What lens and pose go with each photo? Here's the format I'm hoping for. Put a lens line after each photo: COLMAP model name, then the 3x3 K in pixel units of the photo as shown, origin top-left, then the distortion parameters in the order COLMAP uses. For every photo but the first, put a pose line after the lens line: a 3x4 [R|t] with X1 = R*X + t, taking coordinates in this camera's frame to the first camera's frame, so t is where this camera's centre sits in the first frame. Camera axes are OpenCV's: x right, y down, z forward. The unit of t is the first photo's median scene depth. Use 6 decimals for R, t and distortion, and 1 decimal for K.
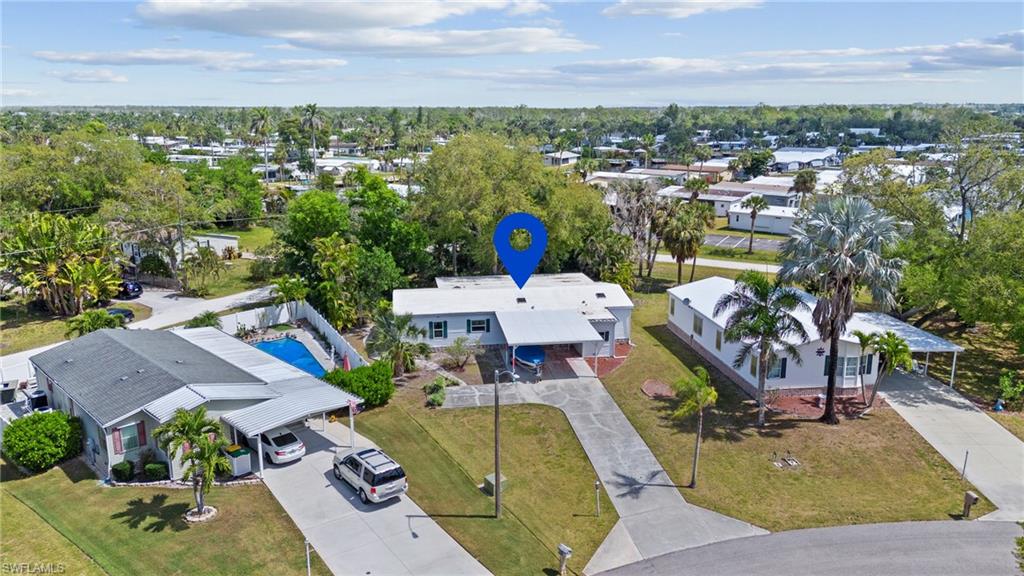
lens RADIAL K [[767.1, 0, 512.0], [0, 767.1, 288.0], [0, 0, 1]] dist [0.104250, -0.141672]
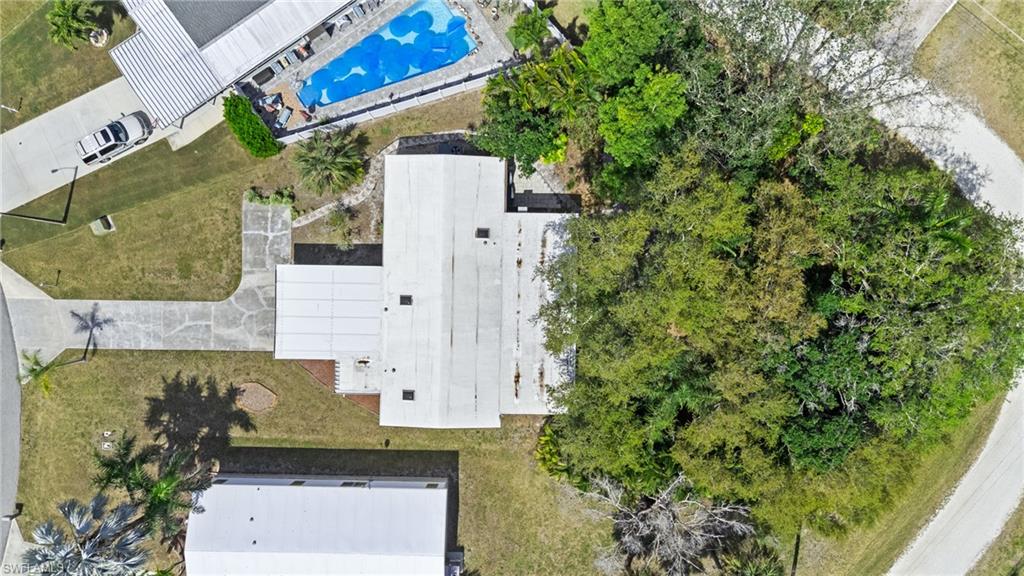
lens RADIAL K [[781.8, 0, 507.5], [0, 781.8, 284.1], [0, 0, 1]] dist [0.099697, -0.124386]
pose [[-0.156898, 0.987573, 0.009066, -0.034555], [-0.200794, -0.040886, 0.978780, -0.958208], [0.966987, 0.151748, 0.204714, 1.012660]]
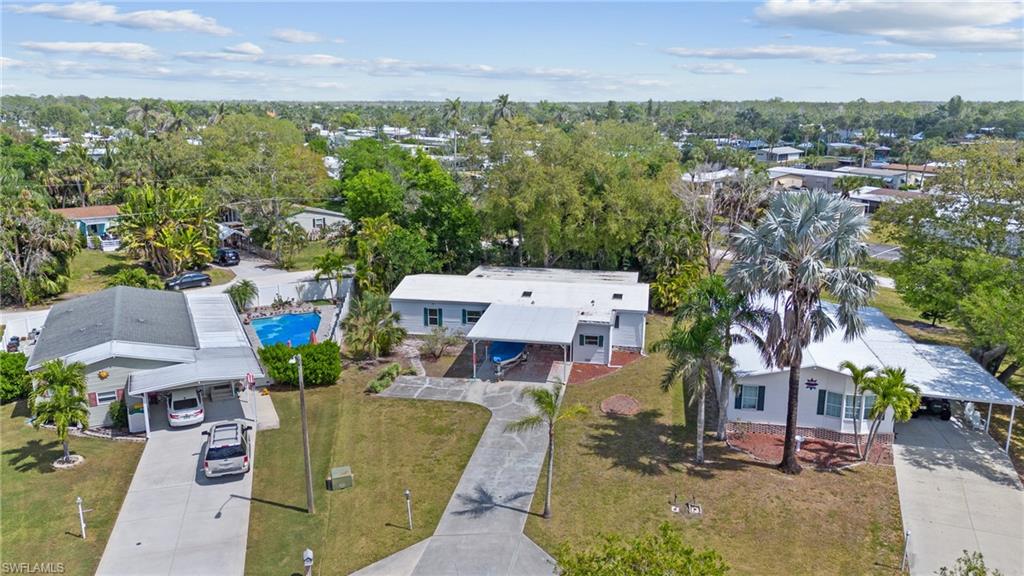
lens RADIAL K [[781.8, 0, 507.5], [0, 781.8, 284.1], [0, 0, 1]] dist [0.099697, -0.124386]
pose [[0.945803, 0.078636, -0.315077, 0.312411], [-0.079721, 0.996772, 0.009465, -0.003359], [0.314804, 0.016166, 0.949019, 0.107886]]
